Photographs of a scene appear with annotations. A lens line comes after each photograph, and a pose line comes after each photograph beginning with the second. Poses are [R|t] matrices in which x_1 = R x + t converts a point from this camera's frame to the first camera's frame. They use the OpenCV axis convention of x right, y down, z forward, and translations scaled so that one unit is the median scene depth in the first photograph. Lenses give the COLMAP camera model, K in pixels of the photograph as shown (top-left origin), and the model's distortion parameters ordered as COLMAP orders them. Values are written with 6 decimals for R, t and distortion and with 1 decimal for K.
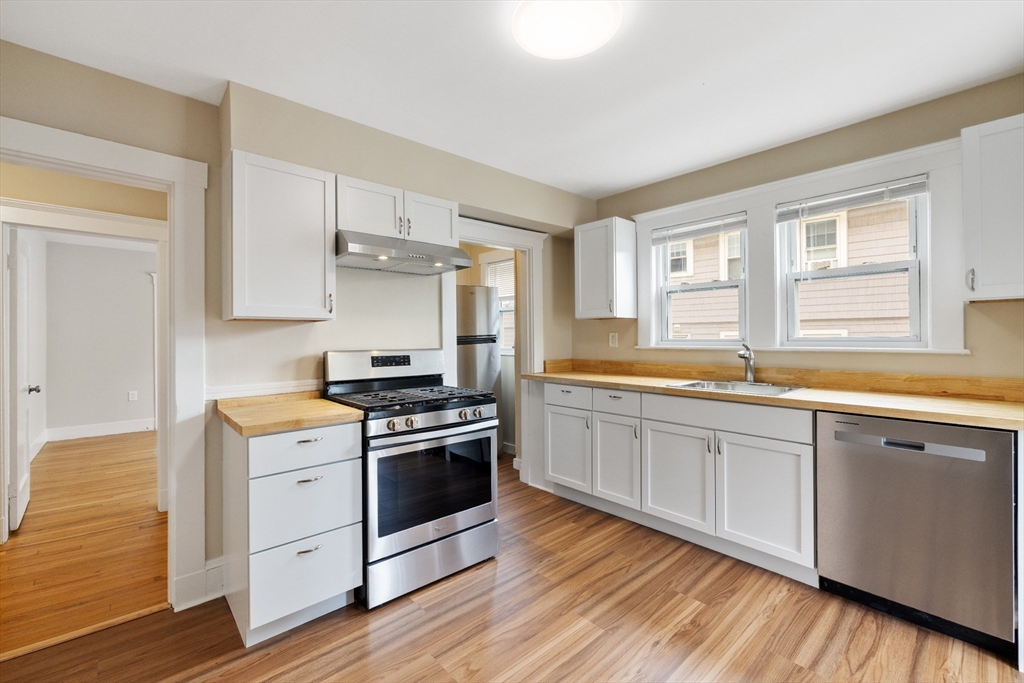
lens RADIAL K [[429.2, 0, 508.6], [0, 429.2, 334.7], [0, 0, 1]] dist [-0.000330, 0.000104]
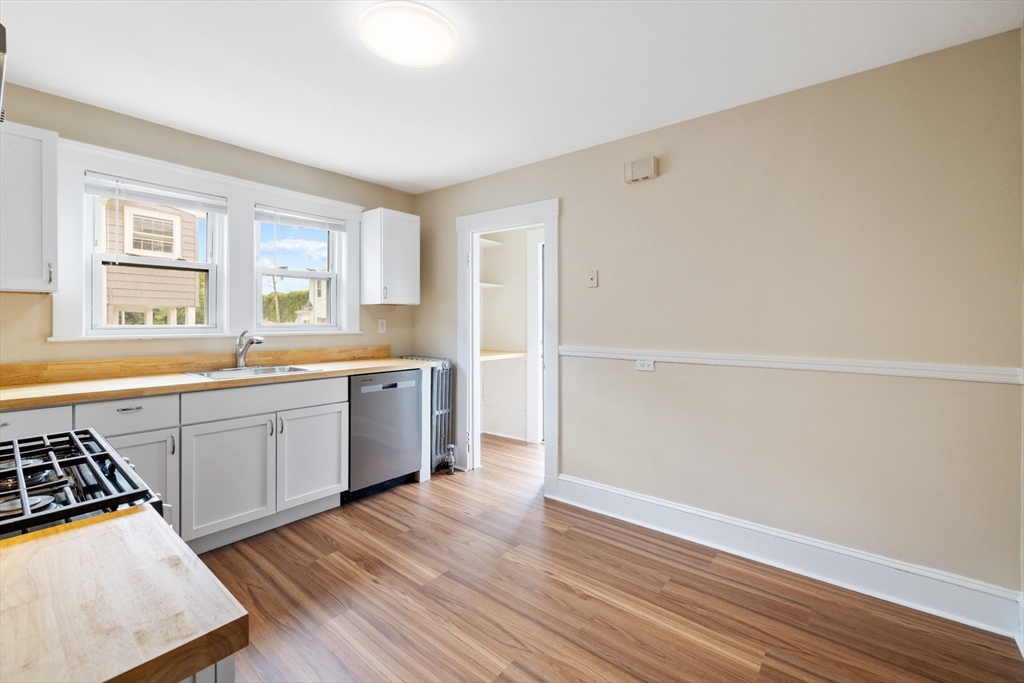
lens RADIAL K [[437.1, 0, 509.4], [0, 437.1, 324.3], [0, 0, 1]] dist [0.000298, 0.000094]
pose [[-0.155871, -0.001043, 0.987777, -0.678206], [-0.005477, 0.999985, 0.000192, 0.003729], [-0.987762, -0.005380, -0.155874, 0.615674]]
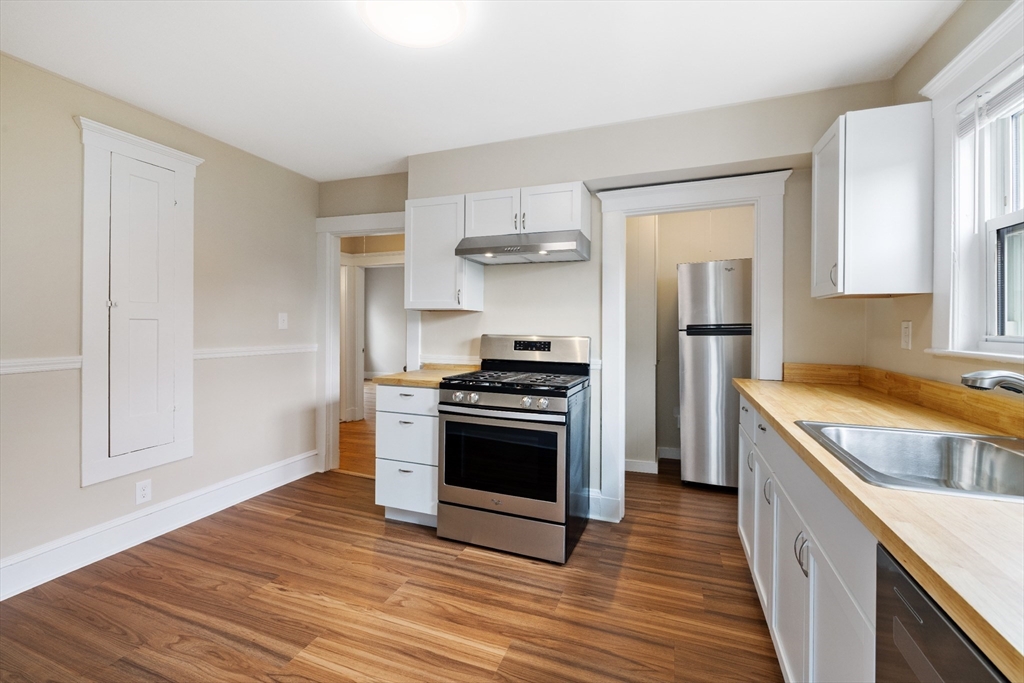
lens RADIAL K [[444.6, 0, 502.2], [0, 444.6, 326.0], [0, 0, 1]] dist [0.000903, 0.000253]
pose [[0.457325, 0.016140, -0.889153, 0.780584], [-0.008037, 0.999869, 0.014016, -0.004789], [0.889264, 0.000737, 0.457395, 0.474250]]
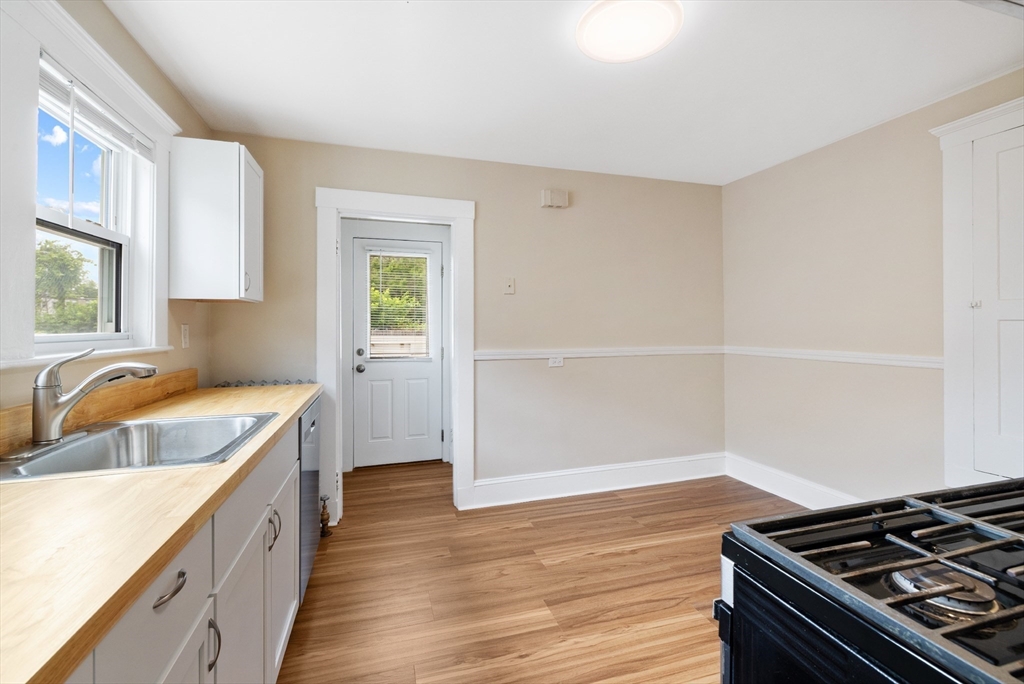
lens RADIAL K [[429.6, 0, 509.1], [0, 429.6, 324.2], [0, 0, 1]] dist [-0.000642, 0.000014]
pose [[-0.904146, 0.014993, 0.426960, -0.029003], [0.010532, 0.999863, -0.012807, 0.006453], [-0.427093, -0.007083, -0.904180, 1.389024]]
